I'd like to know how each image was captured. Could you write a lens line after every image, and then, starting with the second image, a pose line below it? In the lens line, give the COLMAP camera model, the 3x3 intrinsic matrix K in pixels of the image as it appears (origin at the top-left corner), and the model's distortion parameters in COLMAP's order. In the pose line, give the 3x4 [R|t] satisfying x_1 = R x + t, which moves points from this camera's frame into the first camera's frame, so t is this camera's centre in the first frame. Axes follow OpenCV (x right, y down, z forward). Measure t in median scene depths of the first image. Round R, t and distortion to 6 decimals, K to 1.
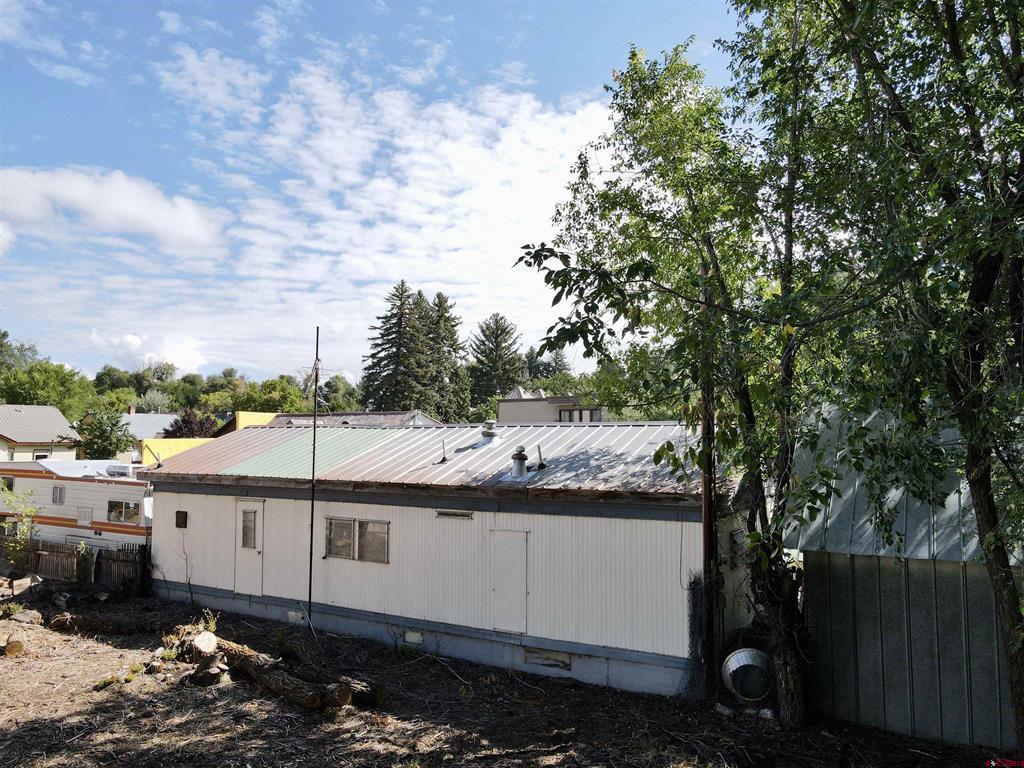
lens RADIAL K [[733.2, 0, 512.0], [0, 733.2, 383.6], [0, 0, 1]] dist [0.015551, 0.007955]
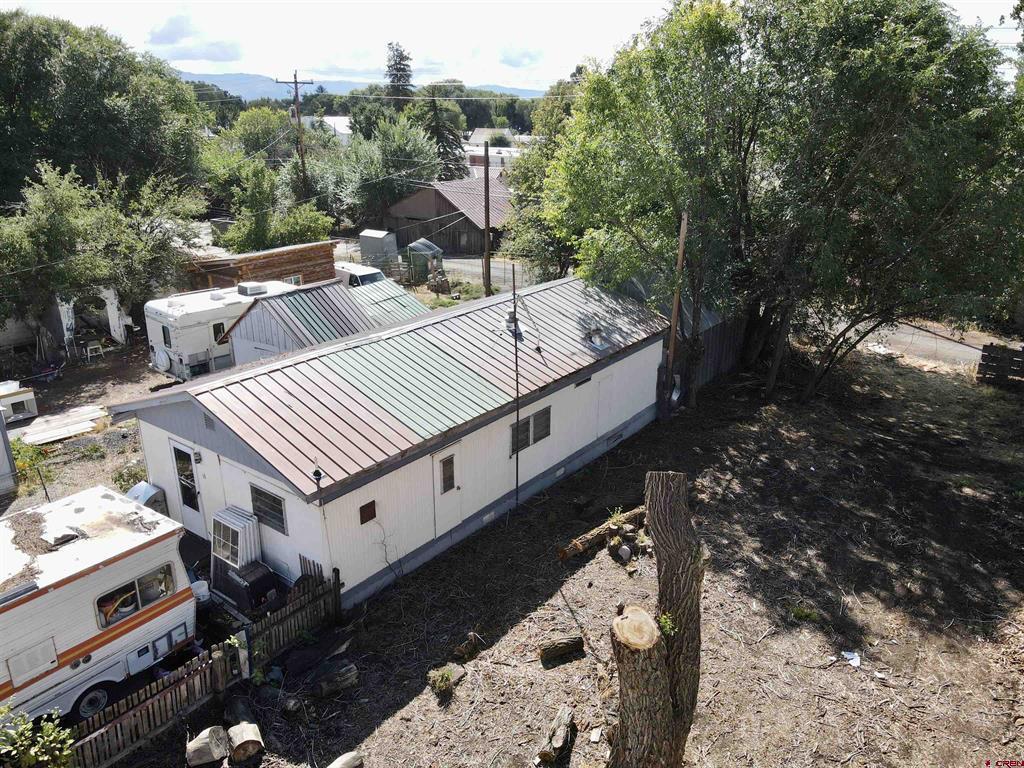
lens RADIAL K [[733.2, 0, 510.1], [0, 733.2, 382.5], [0, 0, 1]] dist [0.015551, 0.007955]
pose [[0.142620, -0.332837, 0.932137, -1.312780], [-0.072323, 0.935742, 0.345190, -0.279271], [-0.987132, -0.116646, 0.109384, 0.890066]]
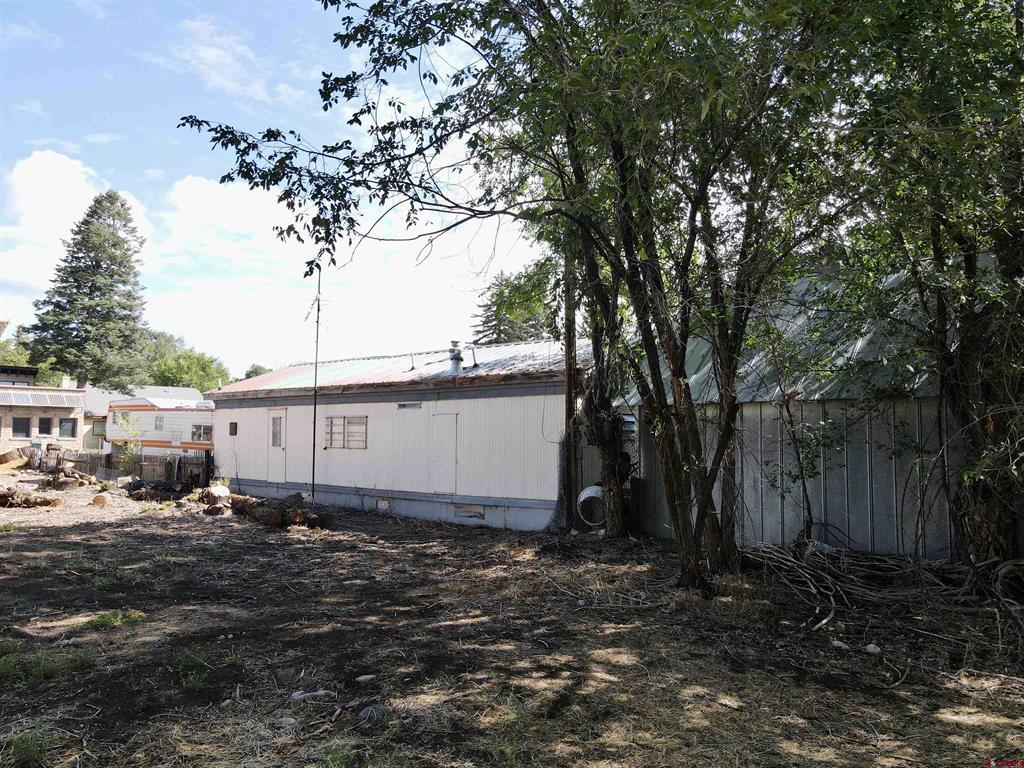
lens RADIAL K [[733.2, 0, 510.1], [0, 733.2, 388.4], [0, 0, 1]] dist [0.015551, 0.007955]
pose [[0.985252, -0.006373, -0.170989, 0.277272], [0.008255, 0.999913, 0.010297, 0.124020], [0.170909, -0.011557, 0.985219, -0.191027]]
